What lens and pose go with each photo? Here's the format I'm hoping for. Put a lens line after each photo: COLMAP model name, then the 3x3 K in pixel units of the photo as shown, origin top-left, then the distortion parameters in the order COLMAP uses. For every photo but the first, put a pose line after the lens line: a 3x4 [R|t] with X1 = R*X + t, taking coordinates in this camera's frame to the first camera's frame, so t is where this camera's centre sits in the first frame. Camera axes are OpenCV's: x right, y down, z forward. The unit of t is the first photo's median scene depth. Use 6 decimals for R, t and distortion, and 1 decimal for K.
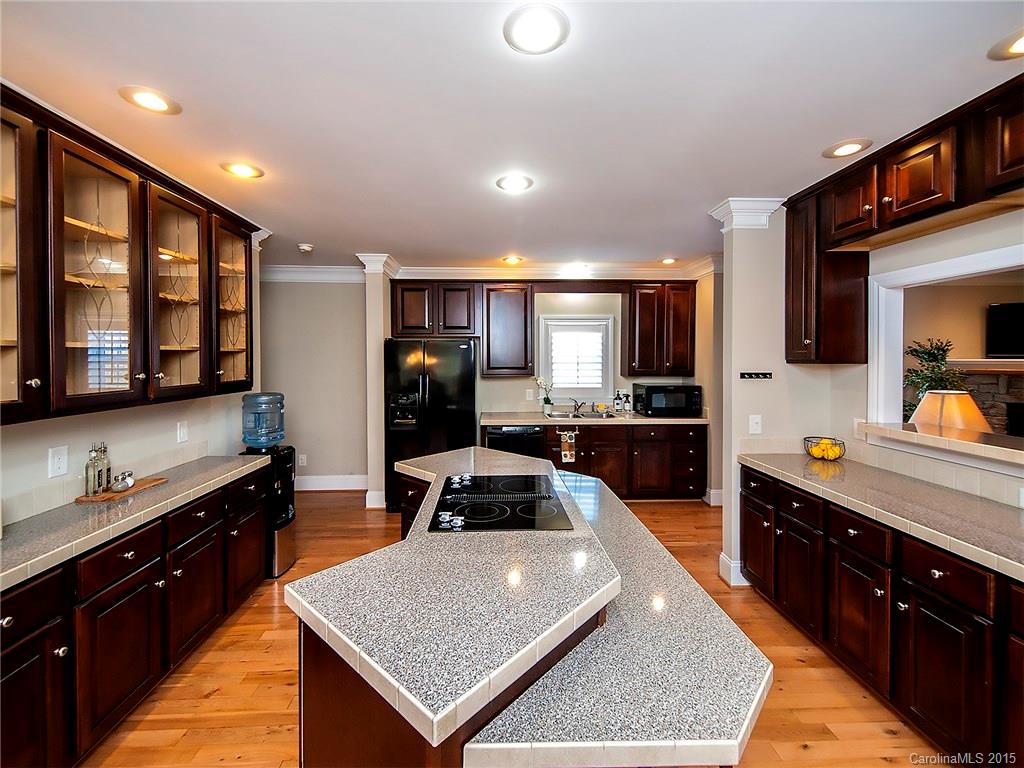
lens RADIAL K [[435.2, 0, 512.6], [0, 435.2, 359.9], [0, 0, 1]] dist [0.000907, -0.012515]
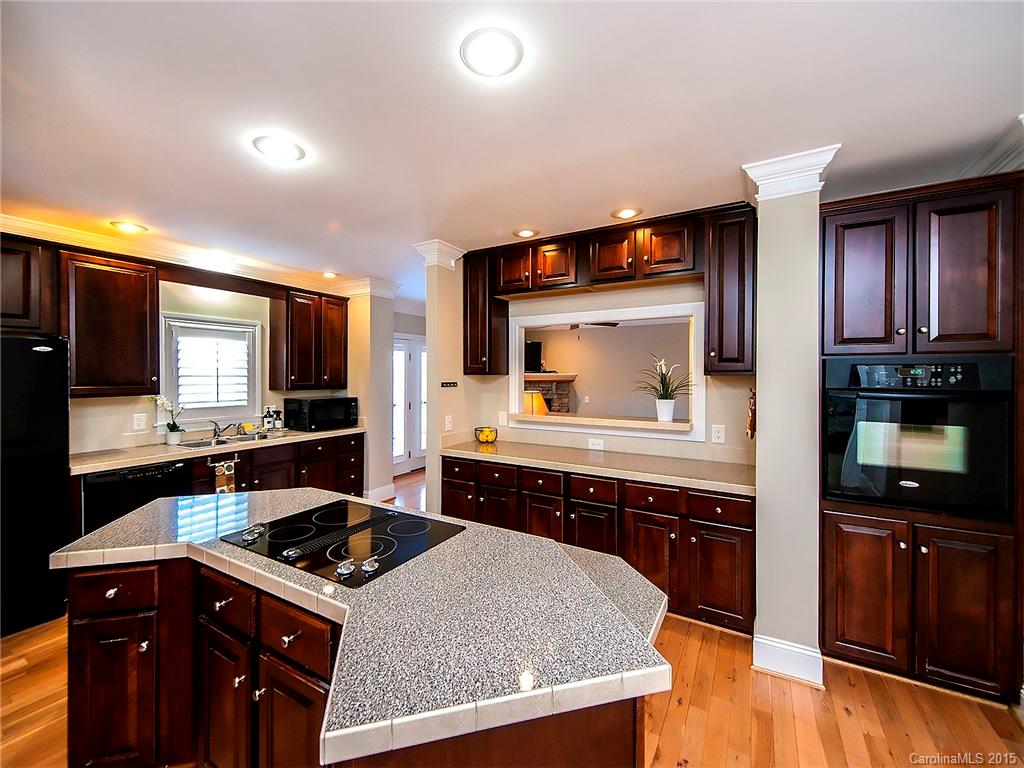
lens RADIAL K [[418.6, 0, 503.2], [0, 418.6, 377.0], [0, 0, 1]] dist [0.028876, -0.011019]
pose [[0.517894, -0.002773, 0.855440, -0.266750], [0.001072, 0.999996, 0.002593, 0.007353], [-0.855444, -0.000426, 0.517895, 0.151225]]
